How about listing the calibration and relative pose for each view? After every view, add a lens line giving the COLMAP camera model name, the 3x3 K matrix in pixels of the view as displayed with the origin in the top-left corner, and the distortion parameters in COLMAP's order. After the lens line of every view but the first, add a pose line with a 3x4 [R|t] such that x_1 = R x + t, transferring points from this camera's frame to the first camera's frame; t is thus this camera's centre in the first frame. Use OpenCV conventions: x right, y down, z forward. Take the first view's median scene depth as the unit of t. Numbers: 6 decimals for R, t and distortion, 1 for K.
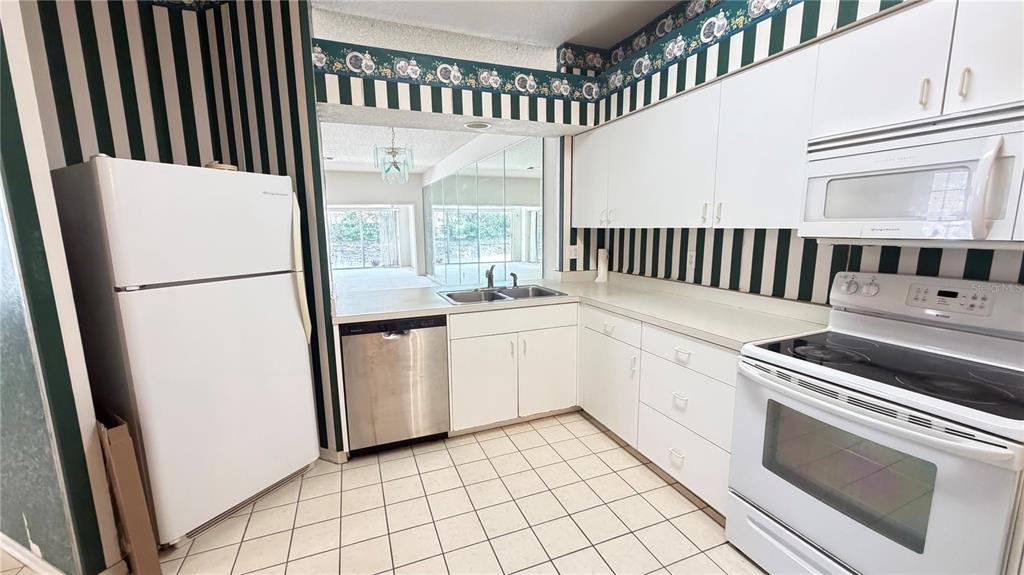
lens RADIAL K [[406.5, 0, 509.8], [0, 406.5, 289.8], [0, 0, 1]] dist [0.000239, 0.000051]
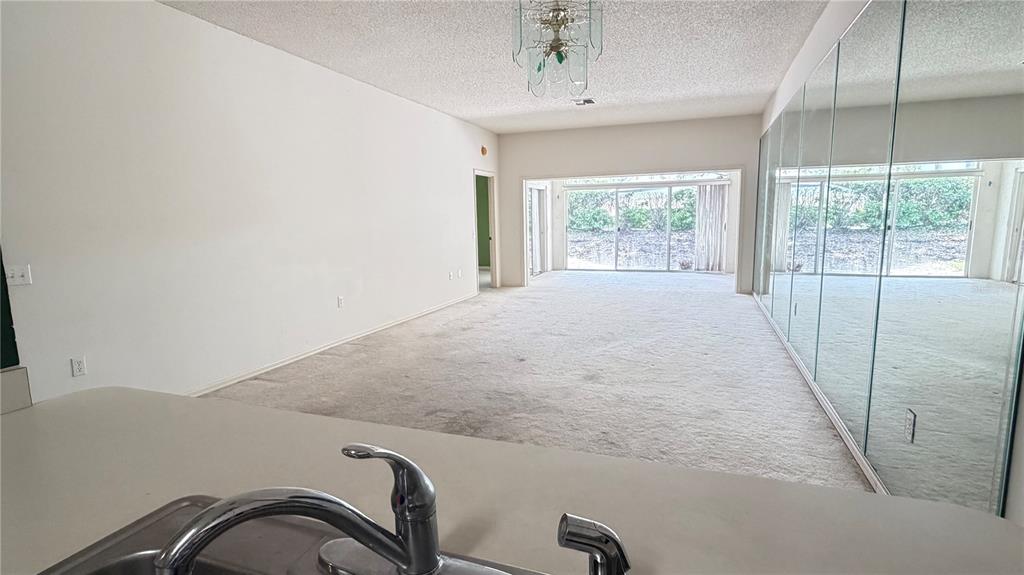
lens RADIAL K [[510.6, 0, 510.6], [0, 510.6, 290.5], [0, 0, 1]] dist [0.003398, 0.000874]
pose [[0.738337, 0.096322, -0.667518, 0.082125], [-0.098786, 0.994519, 0.034242, -0.110705], [0.667158, 0.040659, 0.743806, 0.876792]]
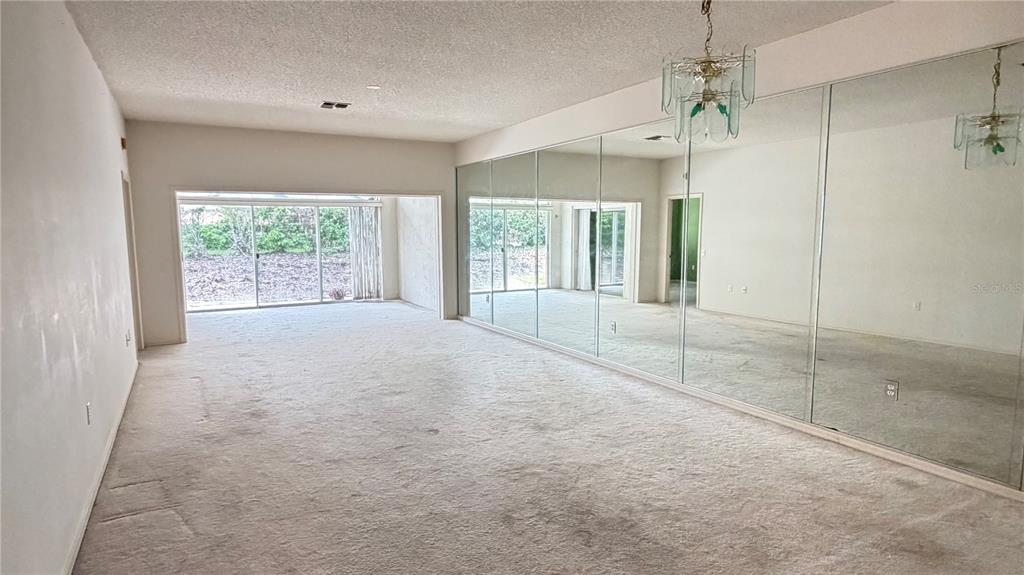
lens RADIAL K [[580.9, 0, 511.0], [0, 580.9, 290.3], [0, 0, 1]] dist [-0.001392, -0.000216]
pose [[0.992452, -0.004806, 0.122543, -0.862667], [0.011270, 0.998578, -0.052106, -0.112493], [-0.122118, 0.053094, 0.991094, 0.646365]]
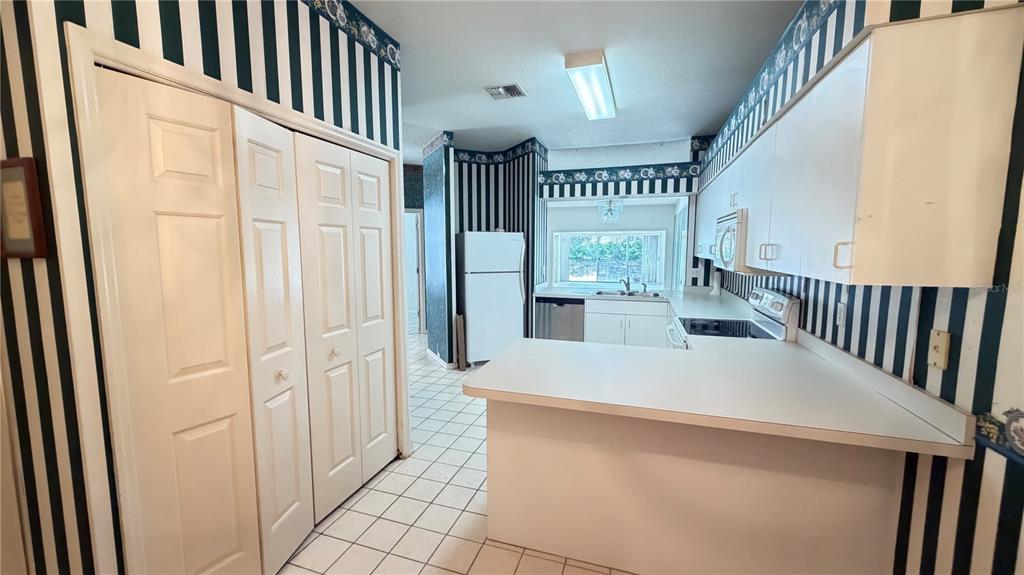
lens RADIAL K [[406.5, 0, 510.0], [0, 406.5, 290.6], [0, 0, 1]] dist [0.000239, 0.000051]
pose [[0.767449, 0.082011, -0.635843, 0.604849], [-0.110084, 0.993911, -0.004675, 0.051672], [0.631588, 0.073584, 0.771804, -0.554089]]
